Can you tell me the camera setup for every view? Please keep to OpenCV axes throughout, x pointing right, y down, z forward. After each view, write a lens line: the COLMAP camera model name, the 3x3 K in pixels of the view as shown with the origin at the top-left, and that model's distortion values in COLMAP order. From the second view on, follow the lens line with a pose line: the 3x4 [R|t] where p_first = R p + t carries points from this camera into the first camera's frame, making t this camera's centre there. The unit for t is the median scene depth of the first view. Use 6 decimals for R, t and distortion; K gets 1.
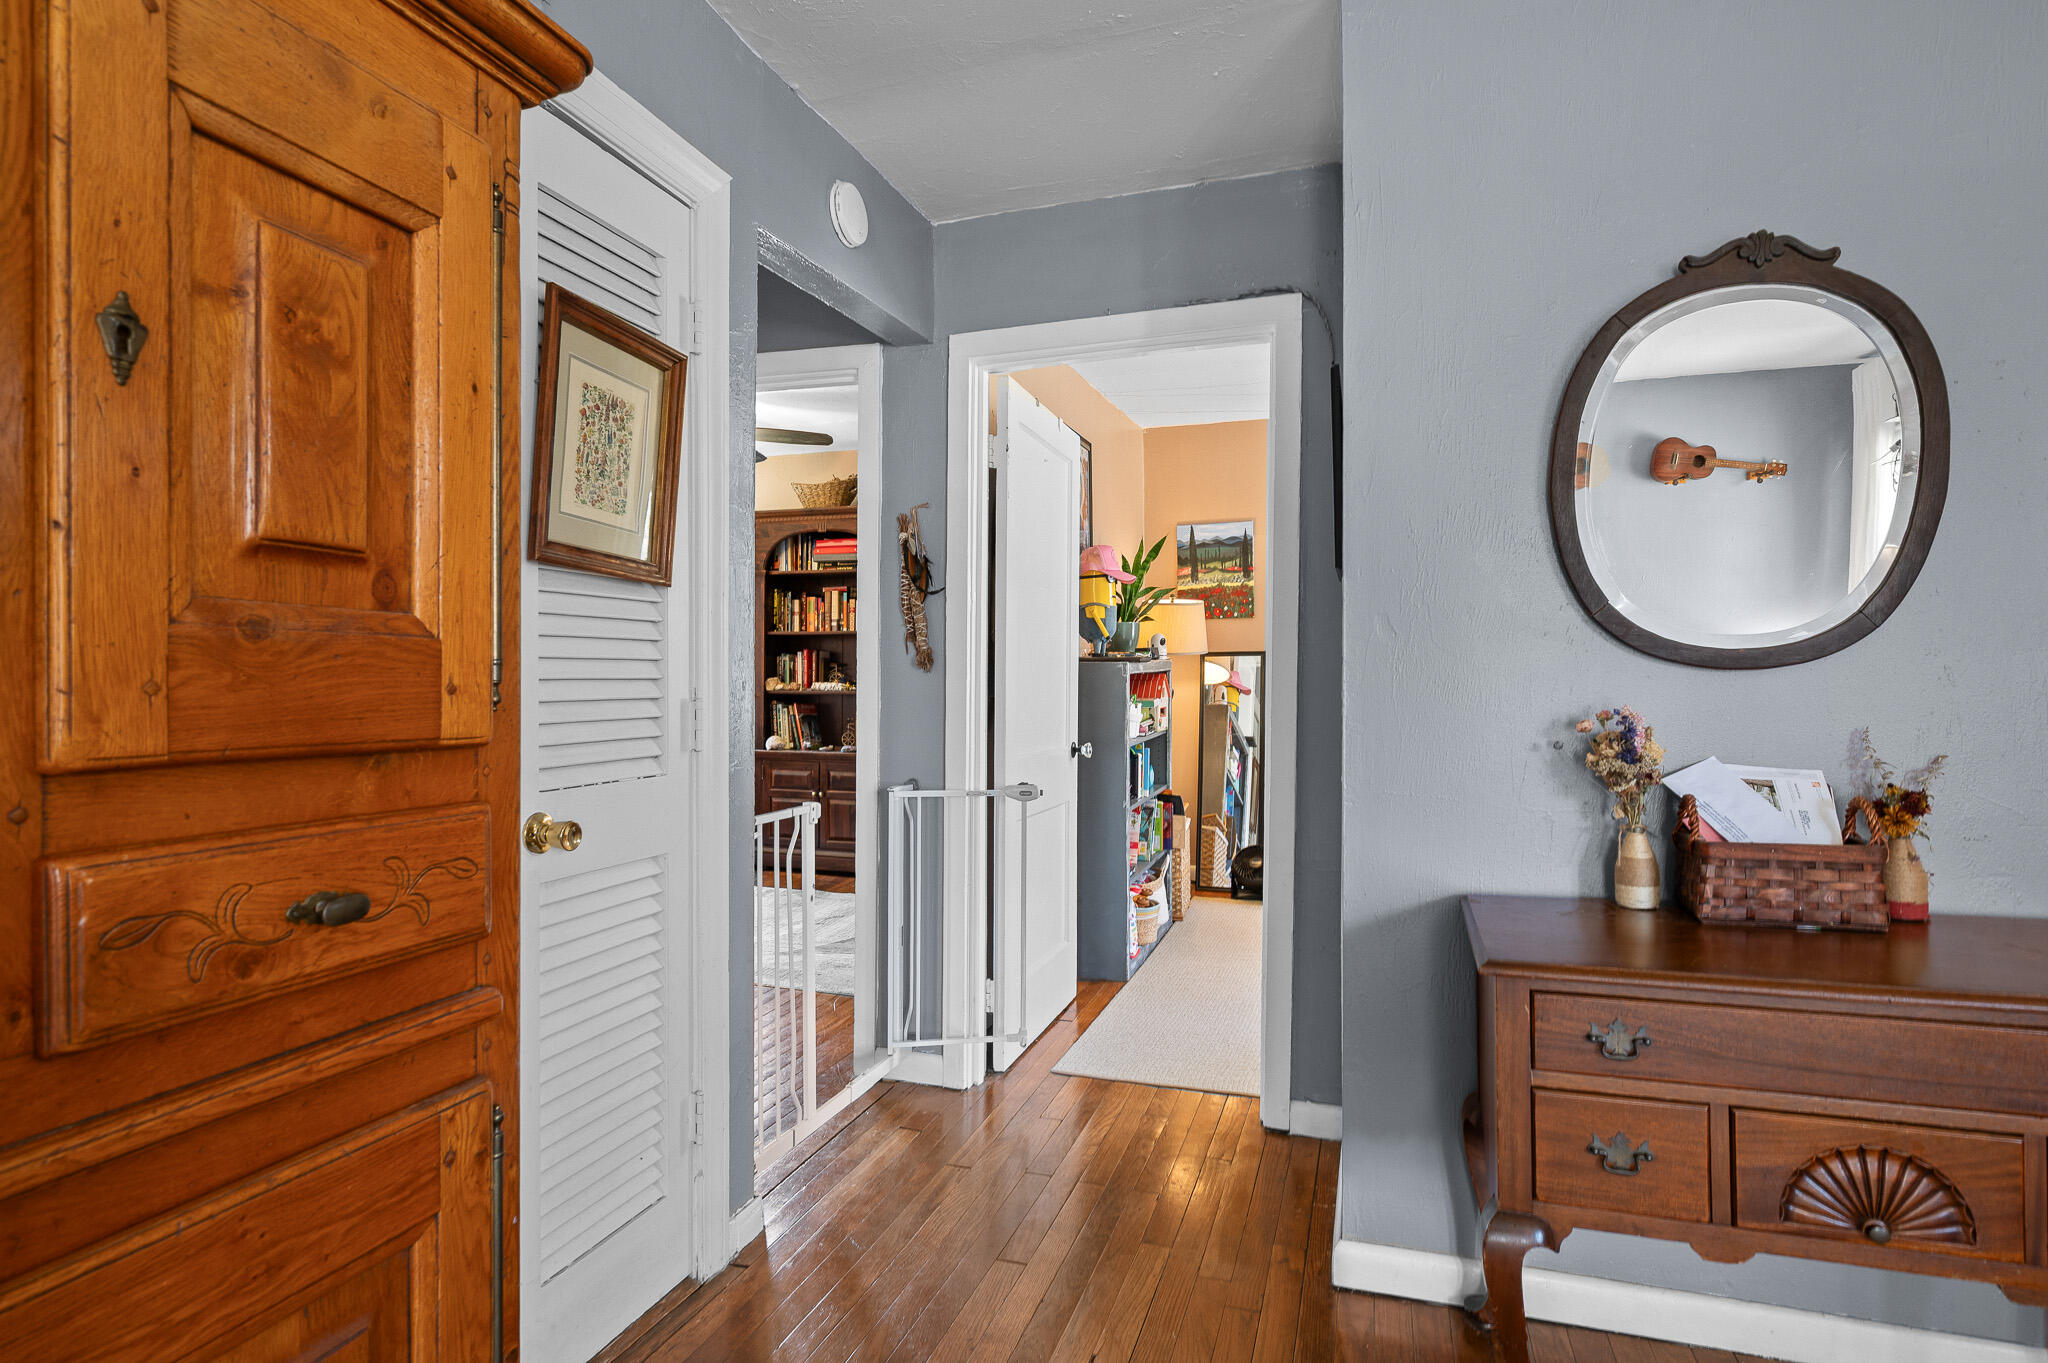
lens RADIAL K [[1099.9, 0, 1024.0], [0, 1099.9, 681.5], [0, 0, 1]] dist [-0.000952, -0.001011]
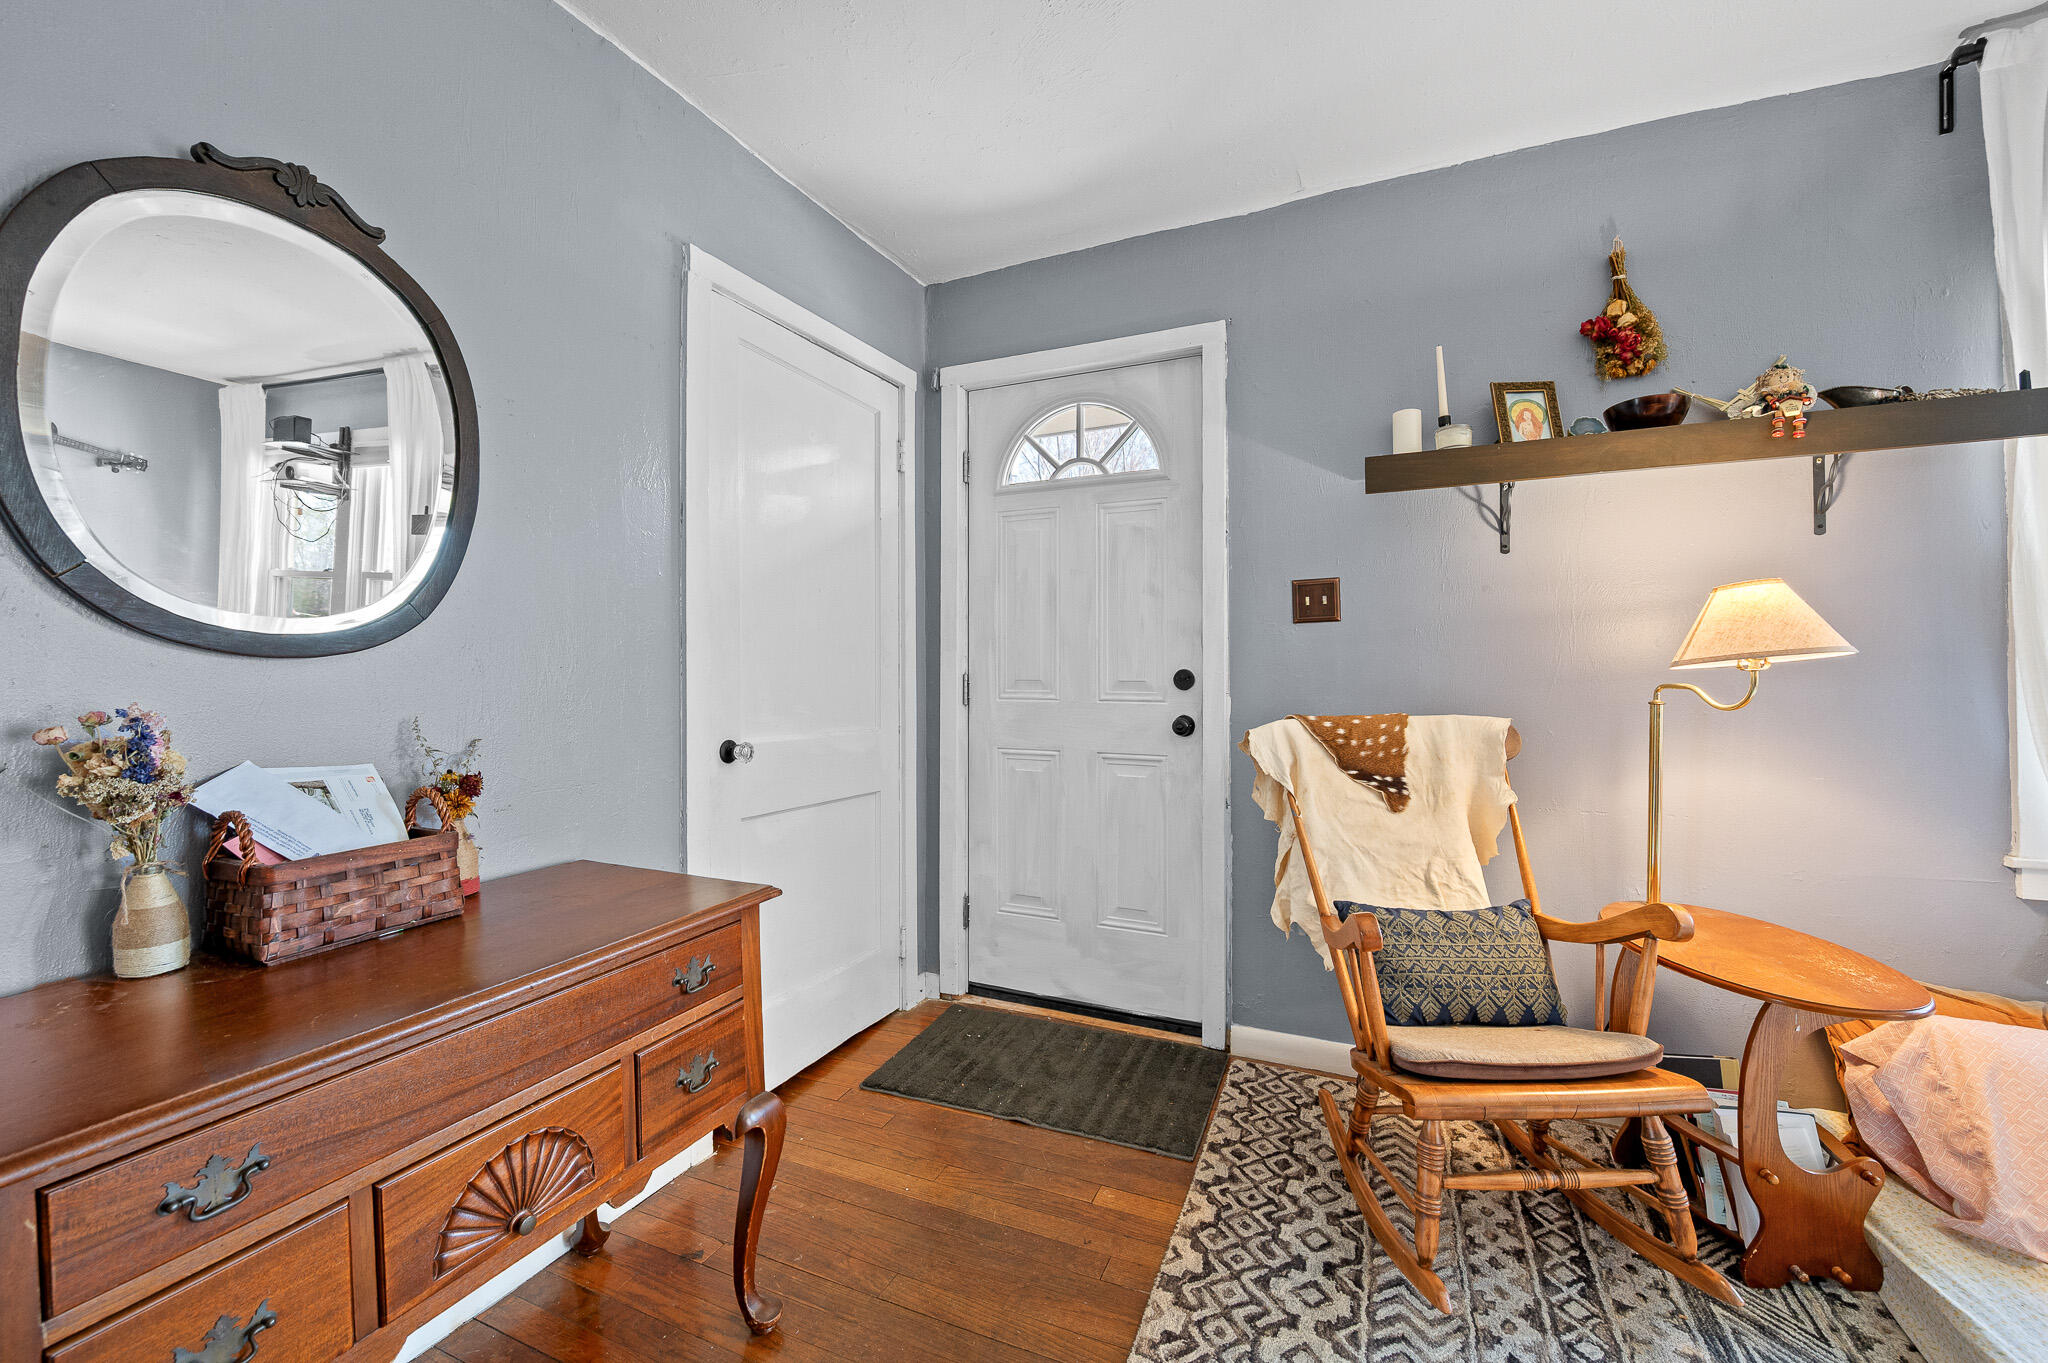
lens RADIAL K [[826.8, 0, 1024.0], [0, 826.8, 681.5], [0, 0, 1]] dist [-0.013338, 0.003325]
pose [[0.097074, -0.008080, 0.995244, 0.071805], [0.002282, 0.999966, 0.007896, 0.004841], [-0.995275, 0.001504, 0.097089, 0.397128]]
